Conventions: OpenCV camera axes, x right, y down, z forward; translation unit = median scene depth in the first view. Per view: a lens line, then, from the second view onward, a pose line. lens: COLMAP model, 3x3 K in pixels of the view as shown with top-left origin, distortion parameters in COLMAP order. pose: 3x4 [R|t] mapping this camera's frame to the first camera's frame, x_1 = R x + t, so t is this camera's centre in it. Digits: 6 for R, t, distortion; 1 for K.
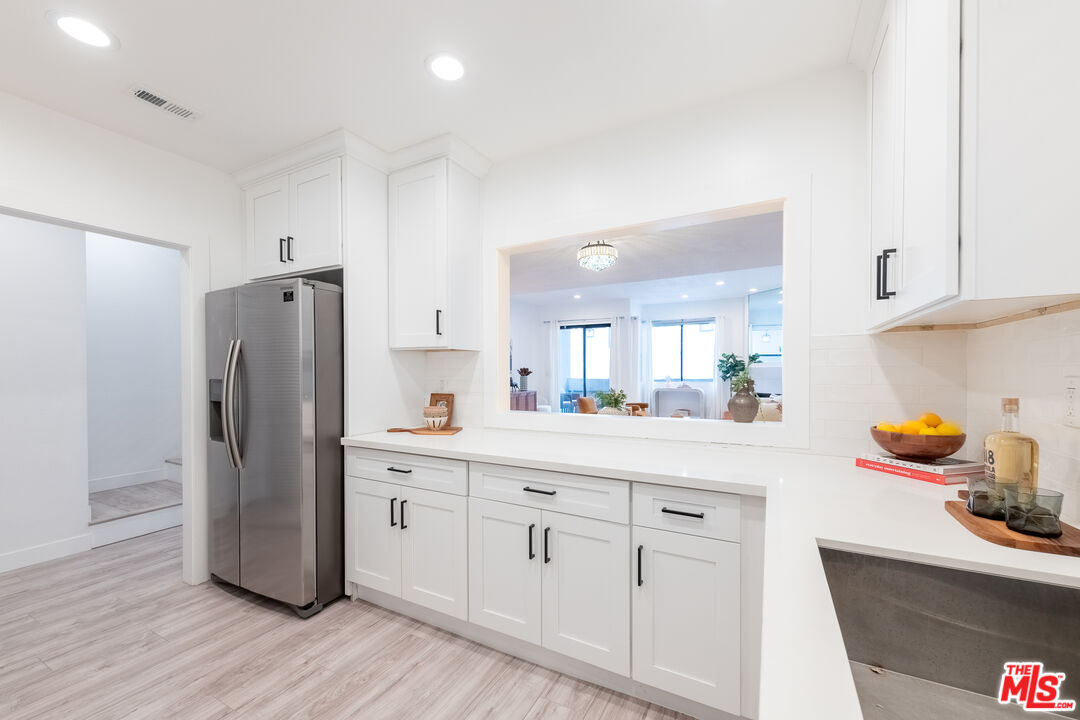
lens RADIAL K [[418.9, 0, 523.0], [0, 418.9, 380.1], [0, 0, 1]] dist [0.009626, -0.002561]
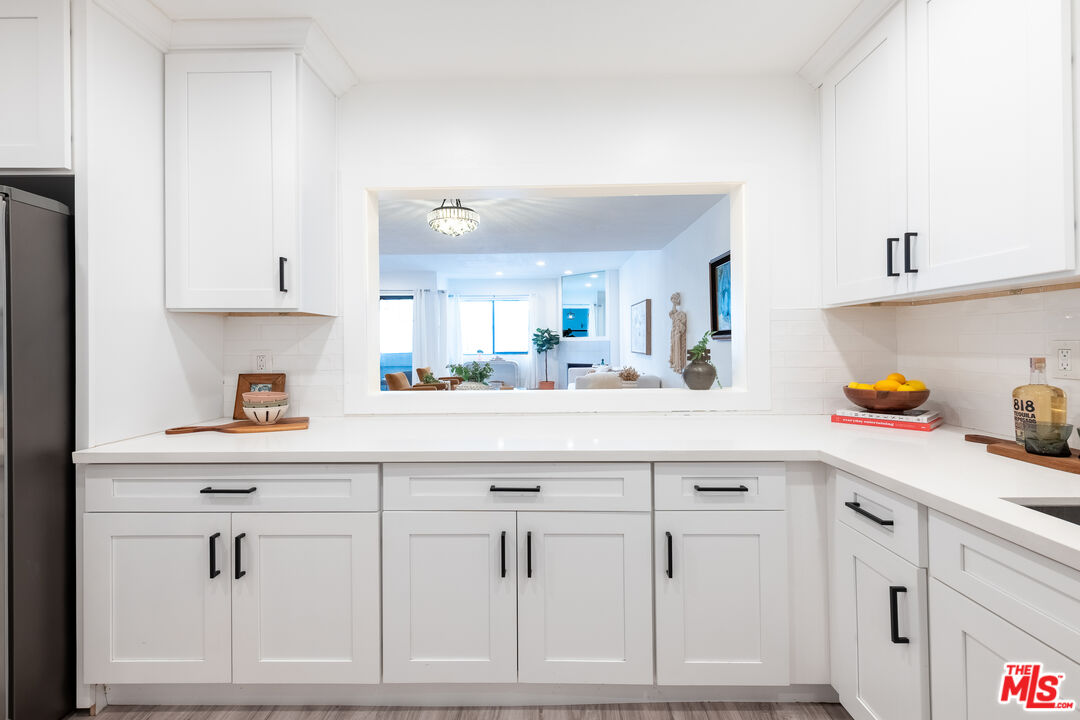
lens RADIAL K [[418.9, 0, 534.9], [0, 418.9, 348.0], [0, 0, 1]] dist [0.009626, -0.002561]
pose [[0.867161, -0.004126, 0.498011, -0.191091], [0.012106, 0.999845, -0.012795, 0.002930], [-0.497881, 0.017124, 0.867076, 0.162652]]
